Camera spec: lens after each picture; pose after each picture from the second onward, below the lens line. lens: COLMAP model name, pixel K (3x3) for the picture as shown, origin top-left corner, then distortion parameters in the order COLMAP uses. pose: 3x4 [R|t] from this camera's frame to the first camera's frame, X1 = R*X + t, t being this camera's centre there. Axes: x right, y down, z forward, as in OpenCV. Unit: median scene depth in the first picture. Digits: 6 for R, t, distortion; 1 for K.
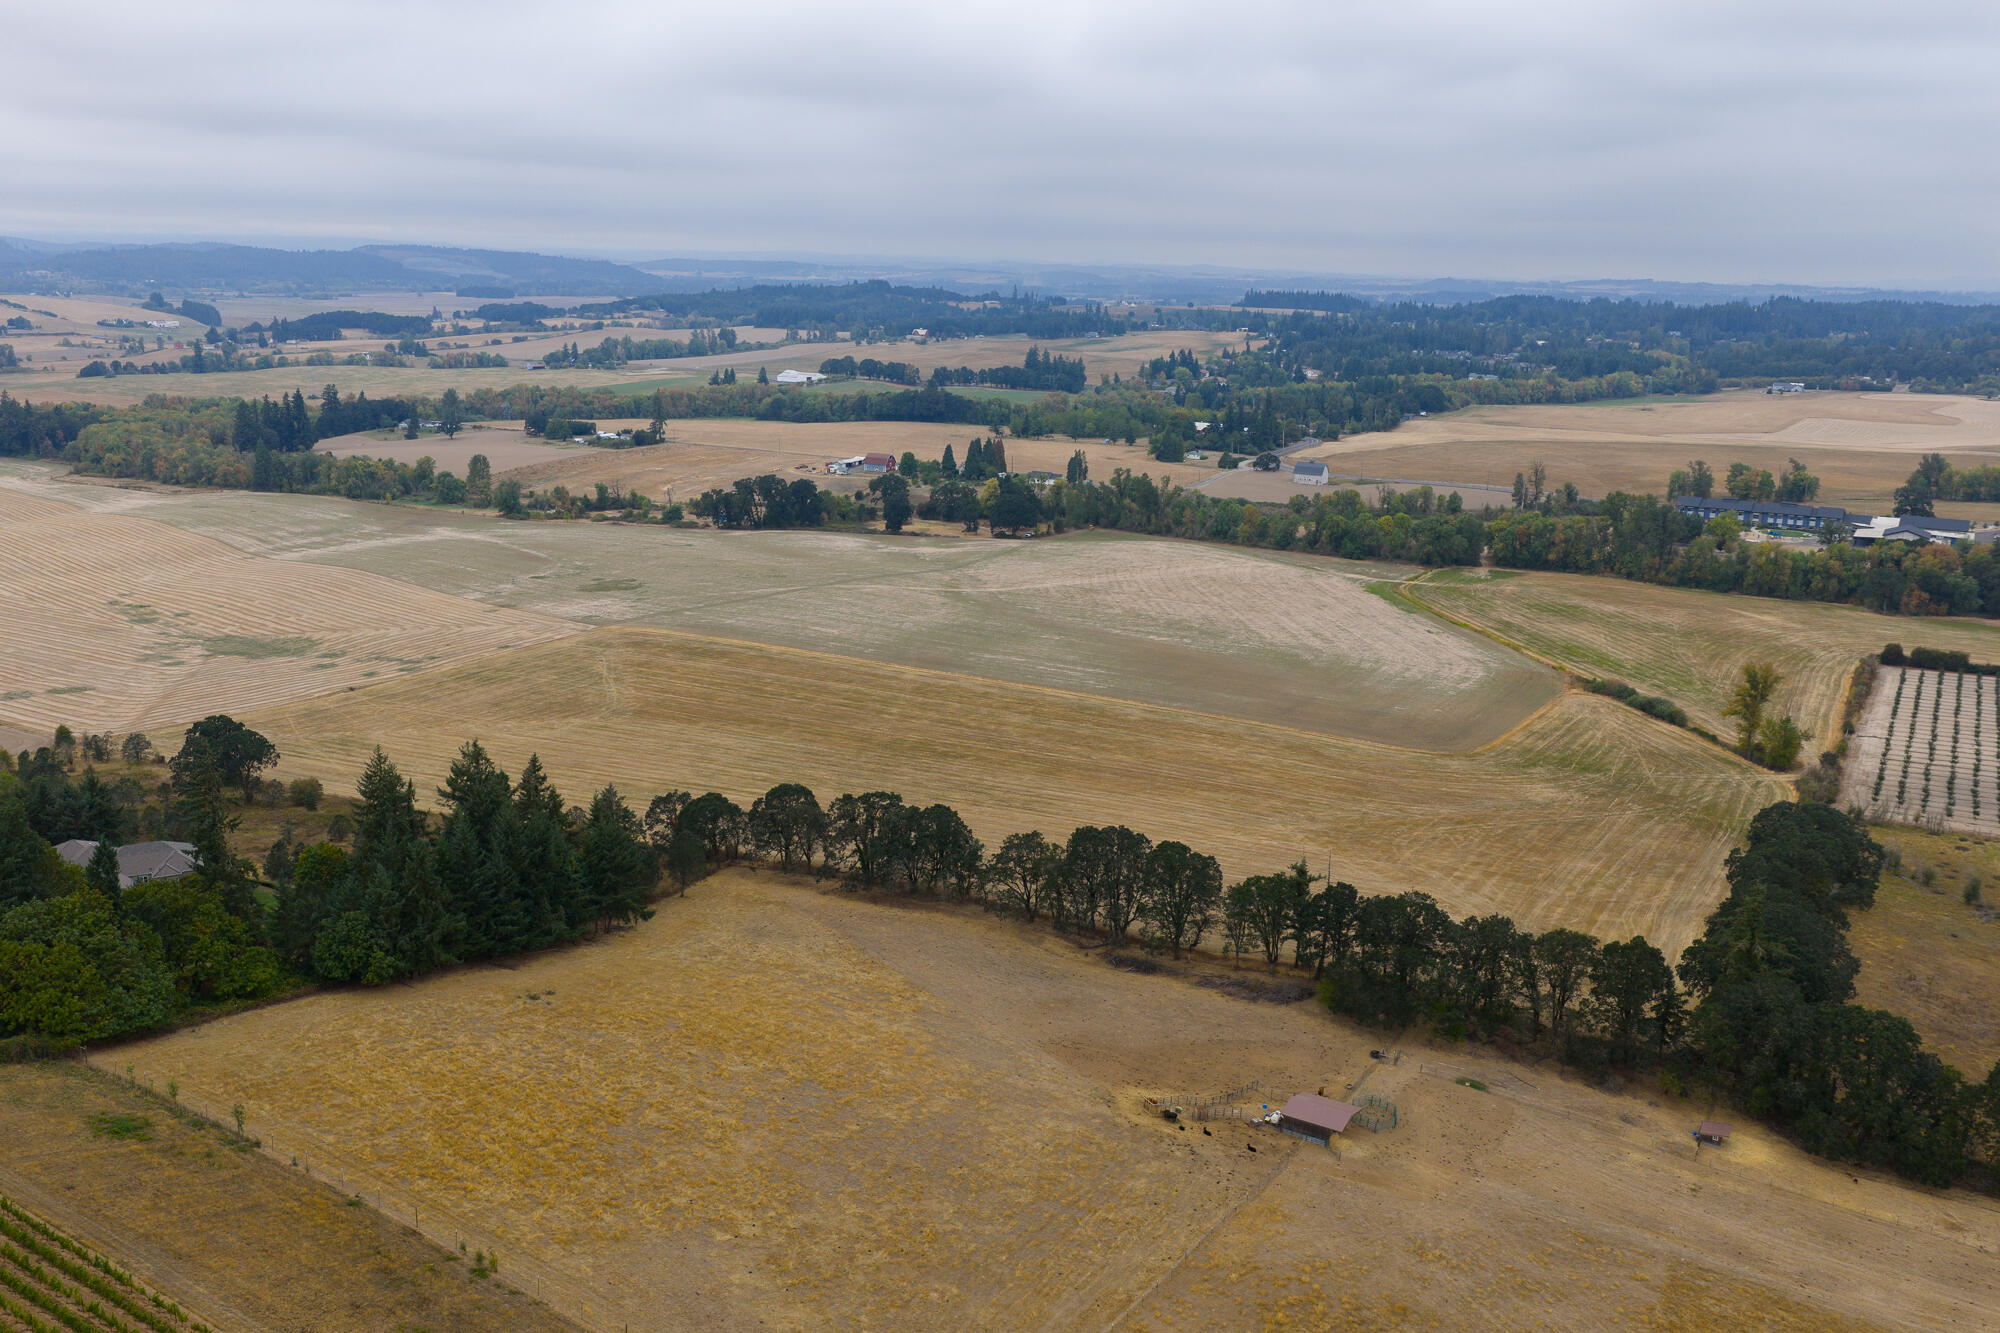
lens RADIAL K [[1648.4, 0, 992.7], [0, 1648.4, 675.2], [0, 0, 1]] dist [0.016211, -0.027027]
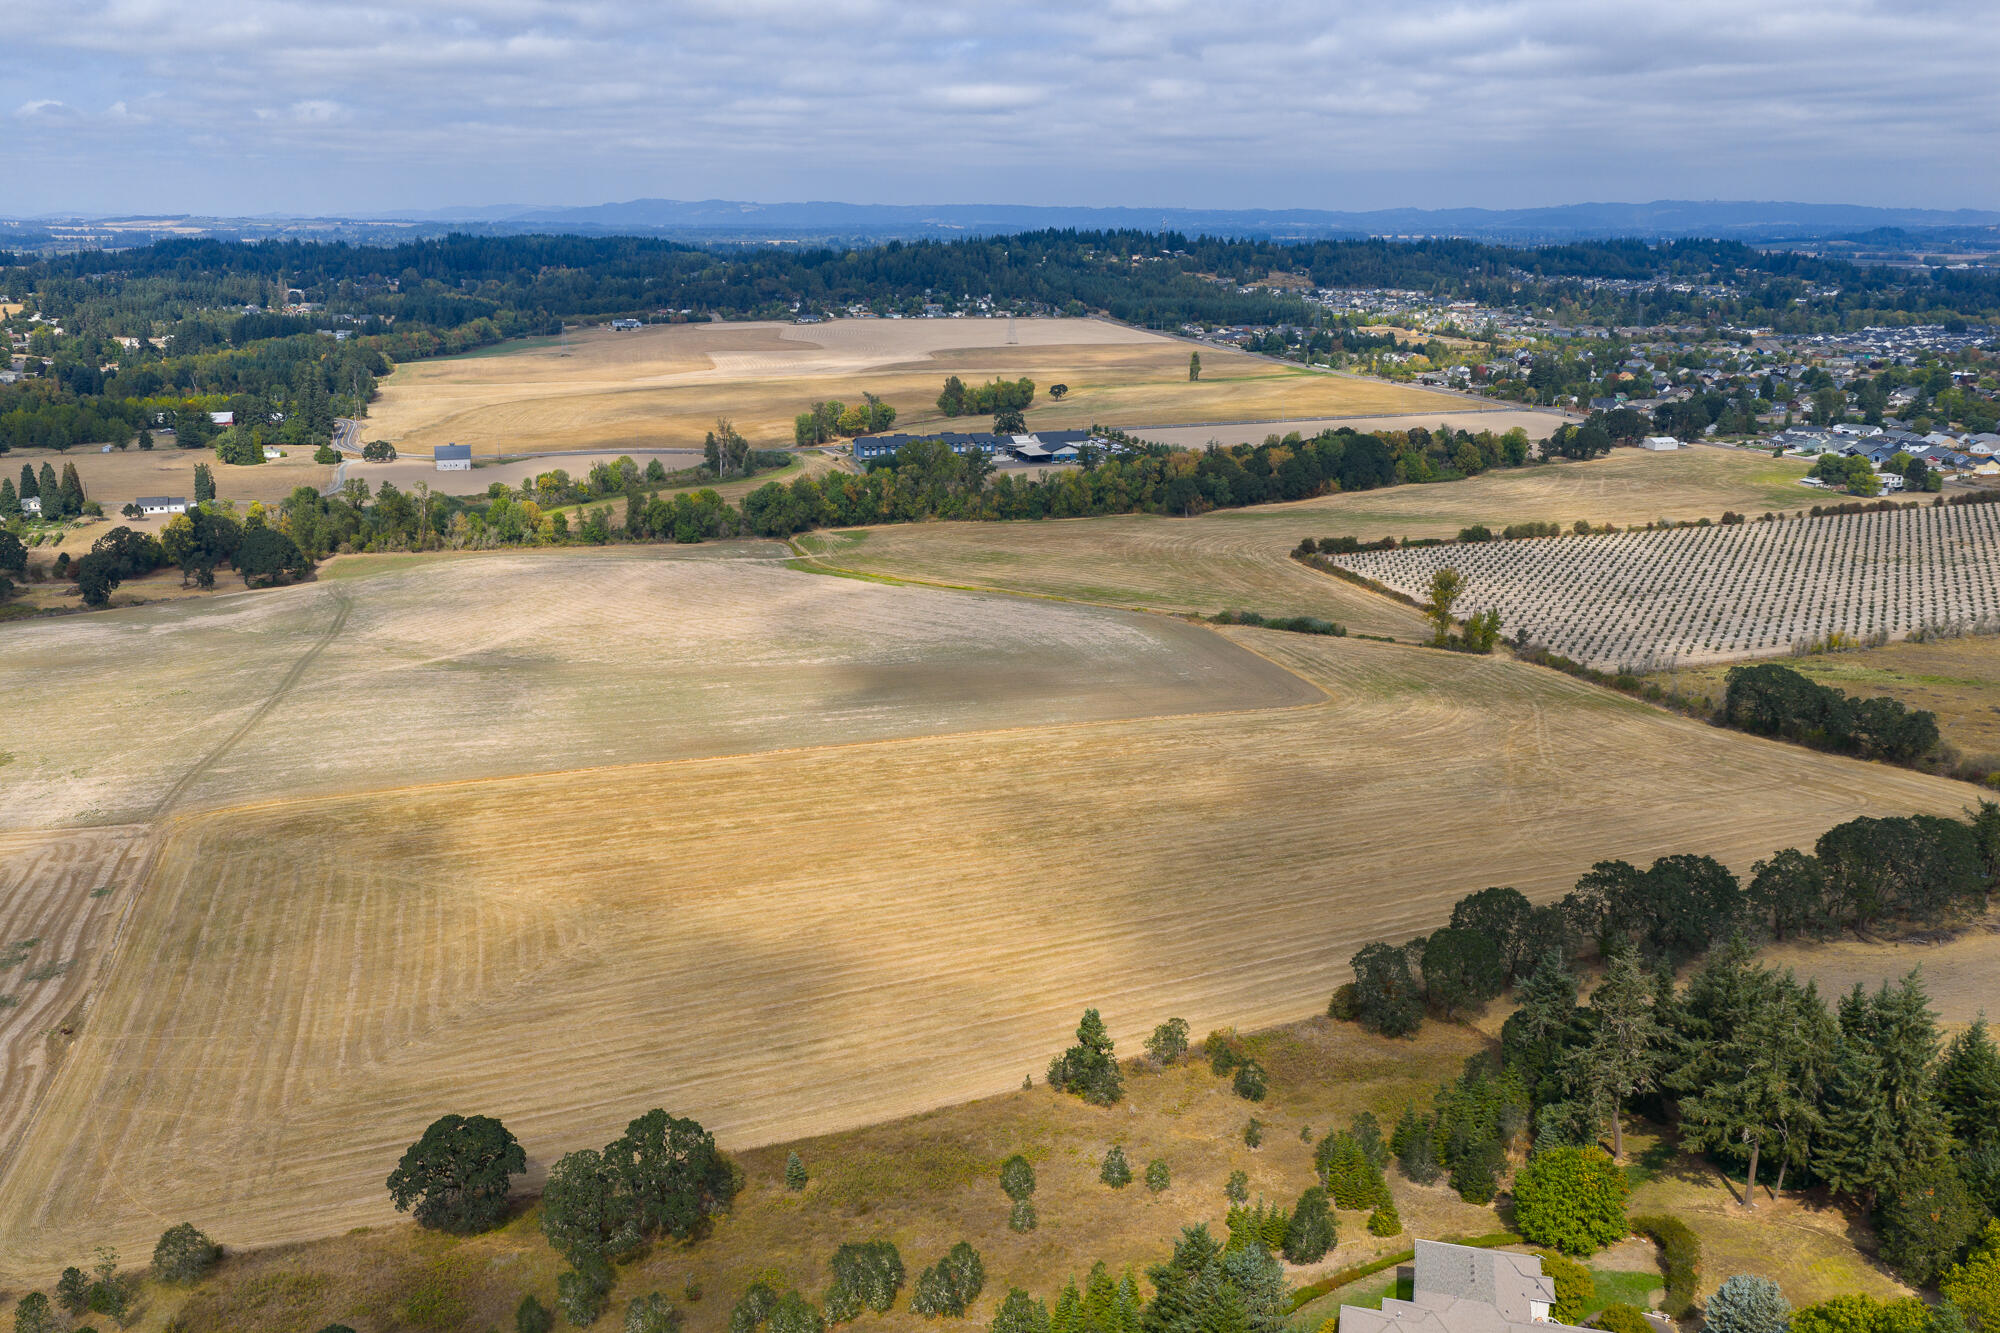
lens RADIAL K [[1648.4, 0, 992.7], [0, 1648.4, 675.2], [0, 0, 1]] dist [0.016211, -0.027027]
pose [[0.673605, -0.214057, 0.707415, -0.364077], [0.186831, 0.975372, 0.117236, -0.079099], [-0.715088, 0.053197, 0.697007, 0.241911]]
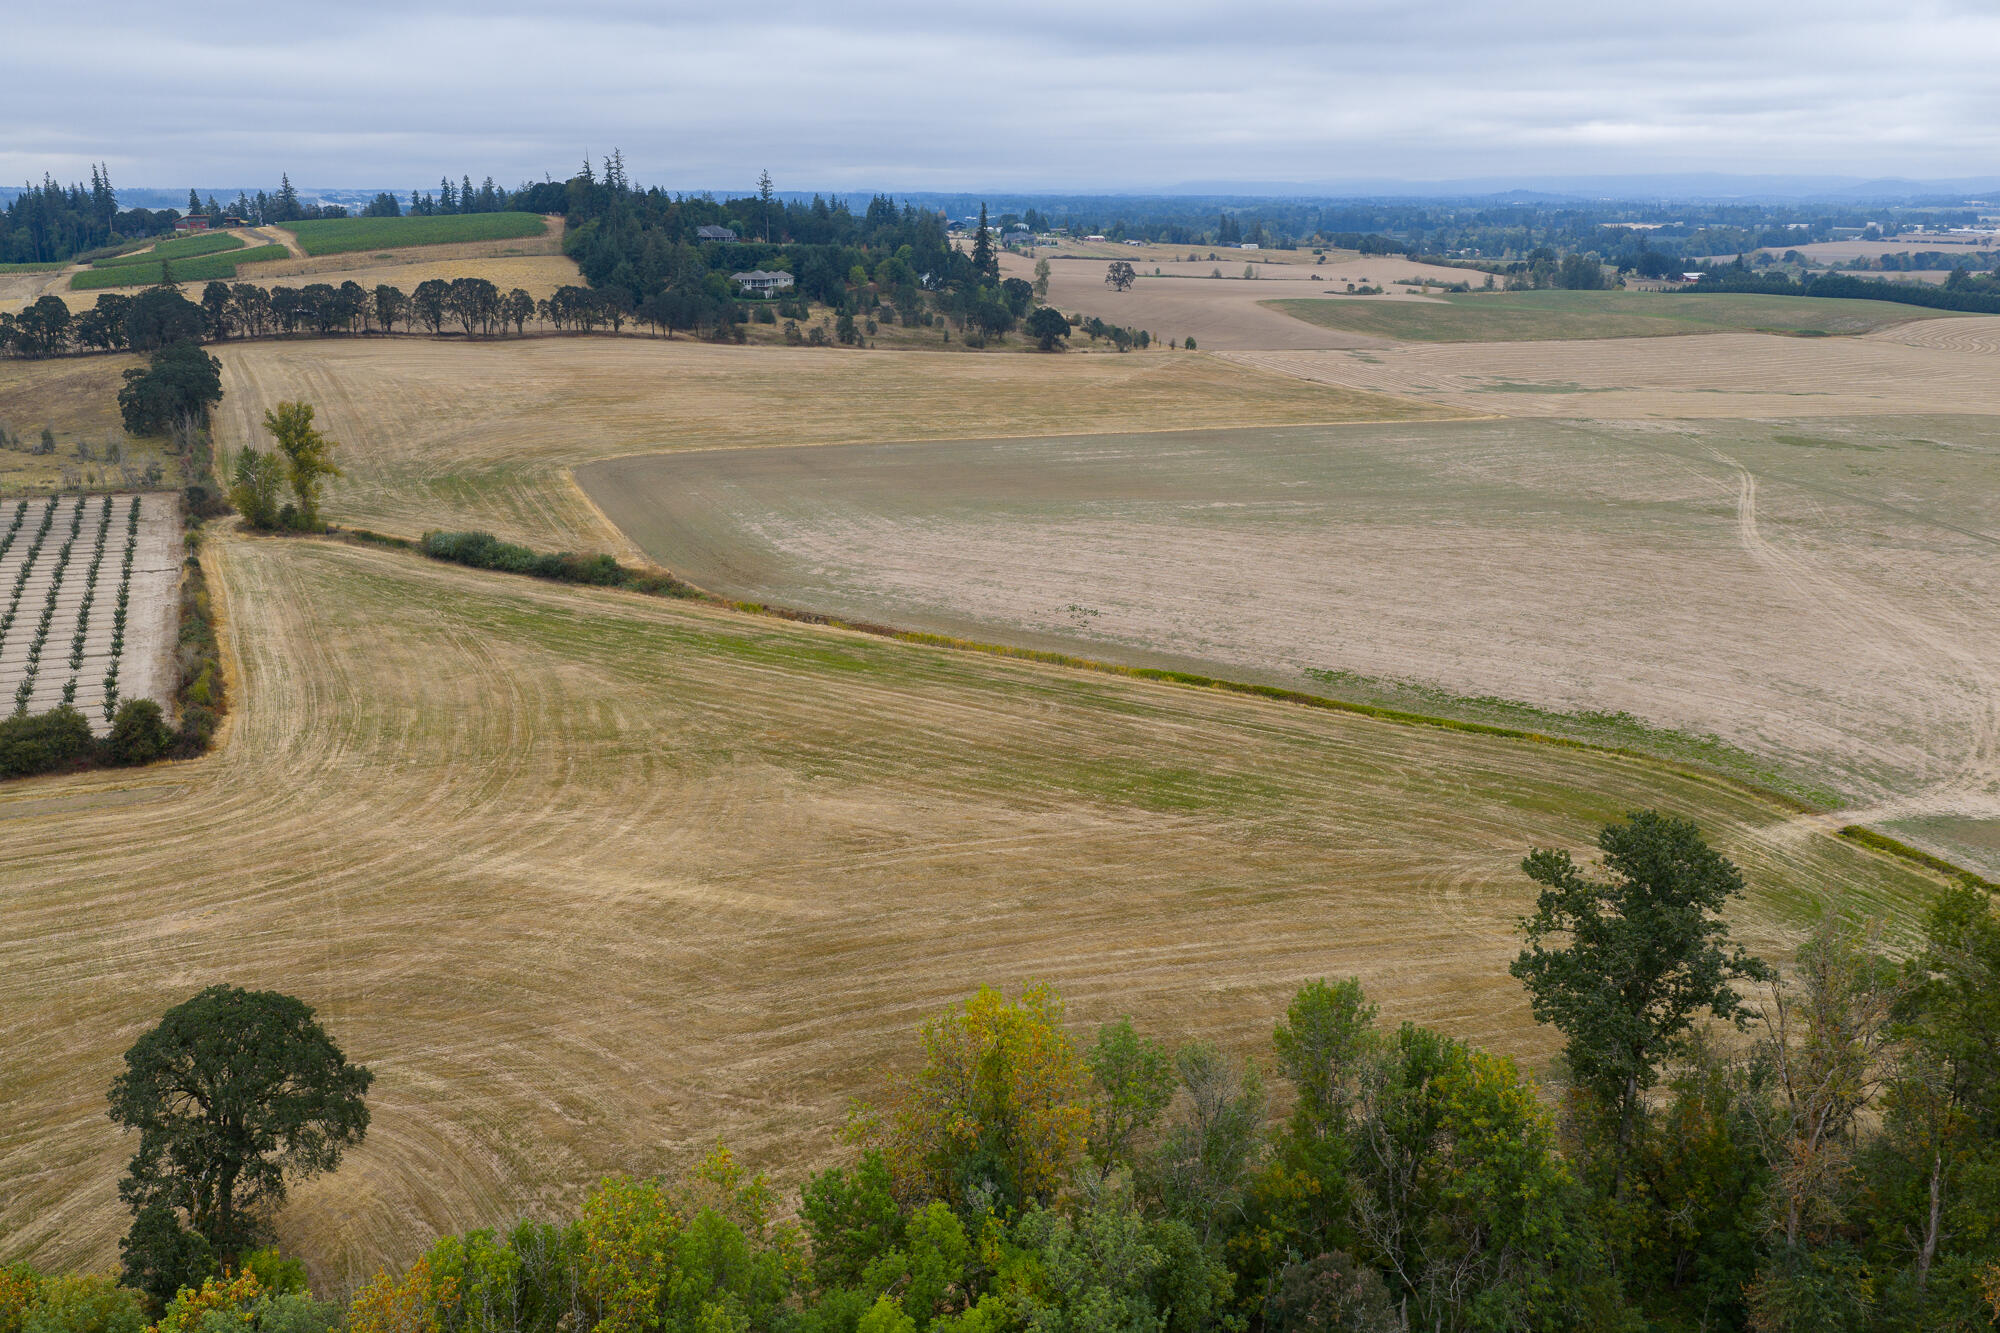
lens RADIAL K [[1648.4, 0, 992.7], [0, 1648.4, 675.2], [0, 0, 1]] dist [0.016211, -0.027027]
pose [[-0.562522, 0.216628, -0.797898, 0.542989], [-0.214623, 0.893721, 0.393954, -0.156803], [0.798440, 0.392855, -0.456244, 0.979023]]
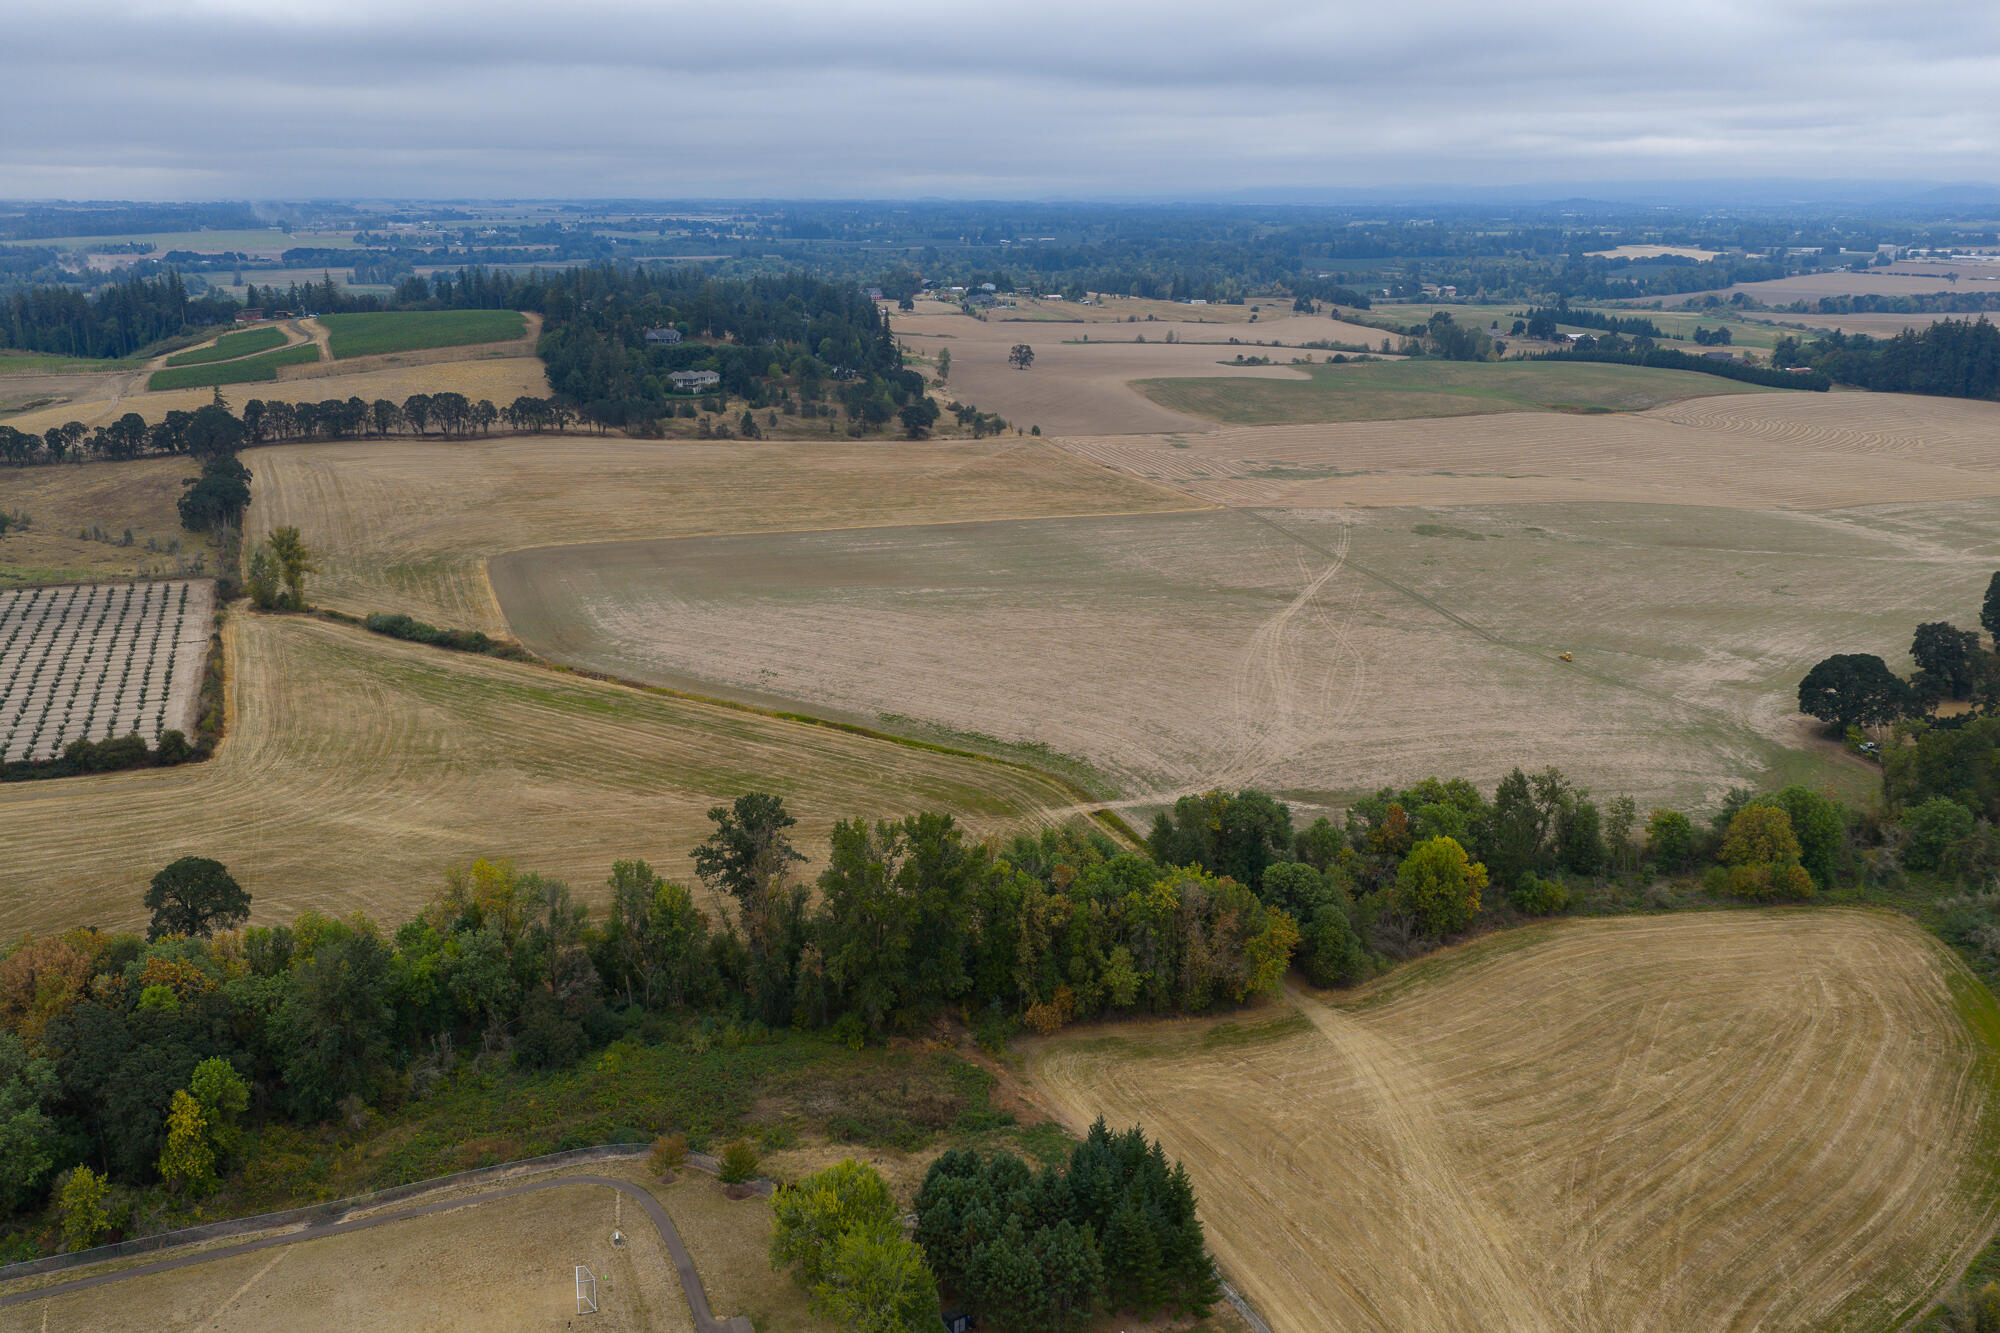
lens RADIAL K [[1648.4, 0, 992.7], [0, 1648.4, 675.2], [0, 0, 1]] dist [0.016211, -0.027027]
pose [[-0.594823, 0.210039, -0.775931, 0.645241], [-0.207034, 0.892669, 0.400349, -0.285211], [0.776738, 0.398781, -0.487495, 1.178829]]
